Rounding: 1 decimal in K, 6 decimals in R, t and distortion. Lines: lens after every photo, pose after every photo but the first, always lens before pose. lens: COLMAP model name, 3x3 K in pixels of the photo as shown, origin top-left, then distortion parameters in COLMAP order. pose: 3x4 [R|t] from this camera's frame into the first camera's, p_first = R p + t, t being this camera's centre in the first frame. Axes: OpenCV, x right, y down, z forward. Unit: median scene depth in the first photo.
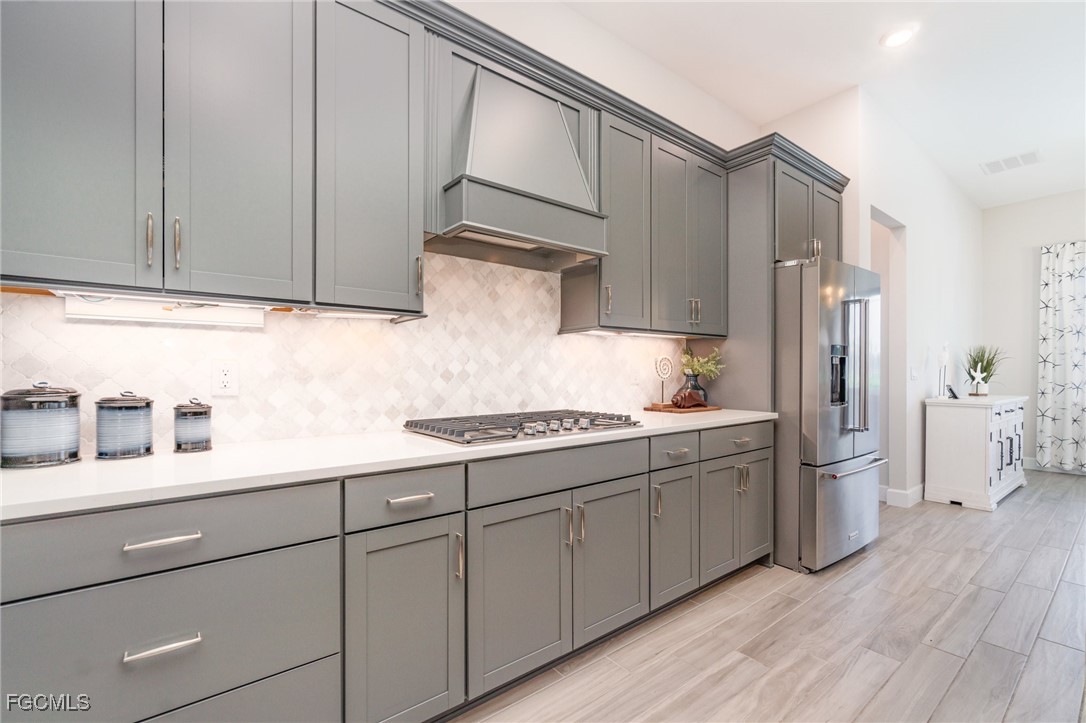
lens RADIAL K [[467.6, 0, 538.5], [0, 467.6, 375.5], [0, 0, 1]] dist [-0.002108, -0.000160]
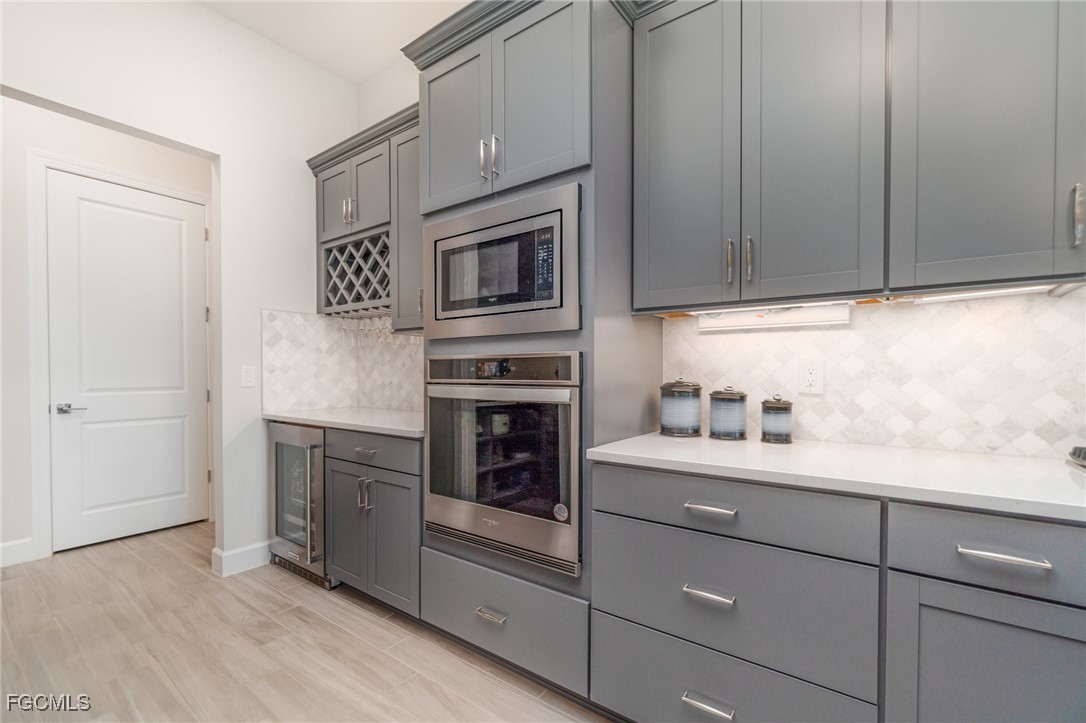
lens RADIAL K [[477.8, 0, 539.1], [0, 477.8, 374.9], [0, 0, 1]] dist [-0.000204, 0.000504]
pose [[0.266254, 0.007640, -0.963873, 0.173726], [-0.006203, 0.999961, 0.006212, -0.001037], [0.963883, 0.004325, 0.266291, 0.138480]]
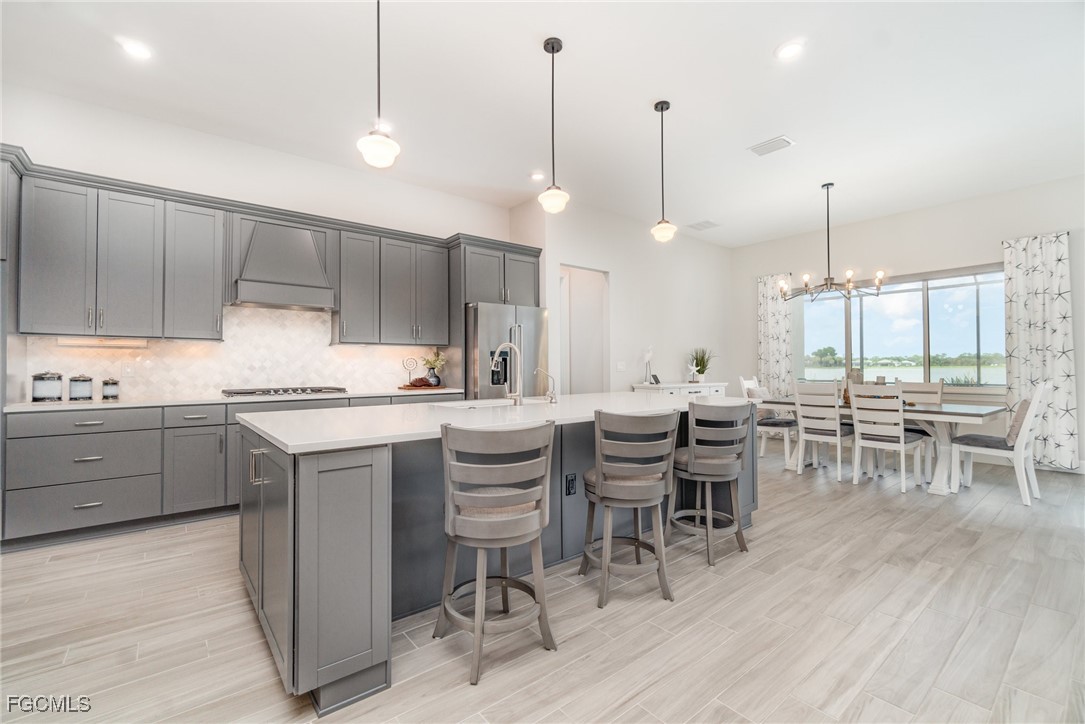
lens RADIAL K [[462.4, 0, 532.8], [0, 462.4, 360.3], [0, 0, 1]] dist [-0.002127, 0.000126]
pose [[0.999841, -0.000303, 0.017803, 1.211577], [0.000665, 0.999793, -0.020336, 0.009575], [-0.017793, 0.020345, 0.999635, -1.233283]]
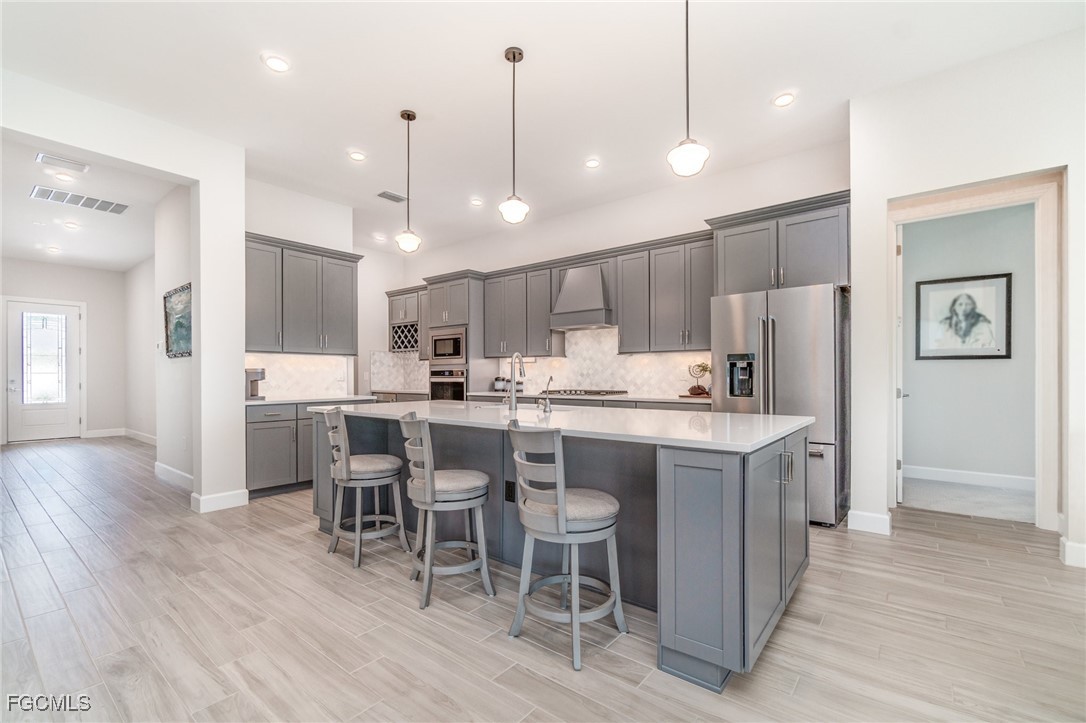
lens RADIAL K [[477.8, 0, 539.1], [0, 477.8, 374.9], [0, 0, 1]] dist [-0.000204, 0.000504]
pose [[0.235540, 0.002442, -0.971862, 3.088739], [-0.002985, 0.999994, 0.001789, -0.003890], [0.971860, 0.002480, 0.235546, 0.131282]]
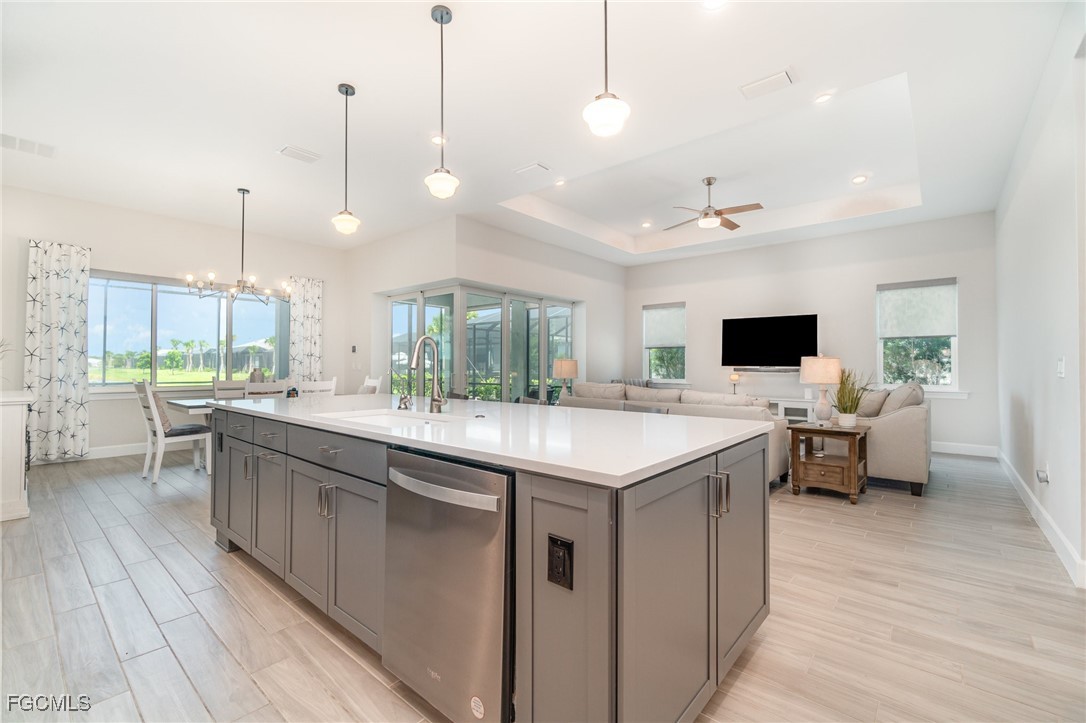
lens RADIAL K [[462.9, 0, 533.3], [0, 462.9, 359.8], [0, 0, 1]] dist [-0.002127, 0.000126]
pose [[-0.190887, 0.015622, 0.981488, -0.267062], [0.006439, 0.999872, -0.014663, 0.003750], [-0.981591, 0.003521, -0.190963, 0.452124]]
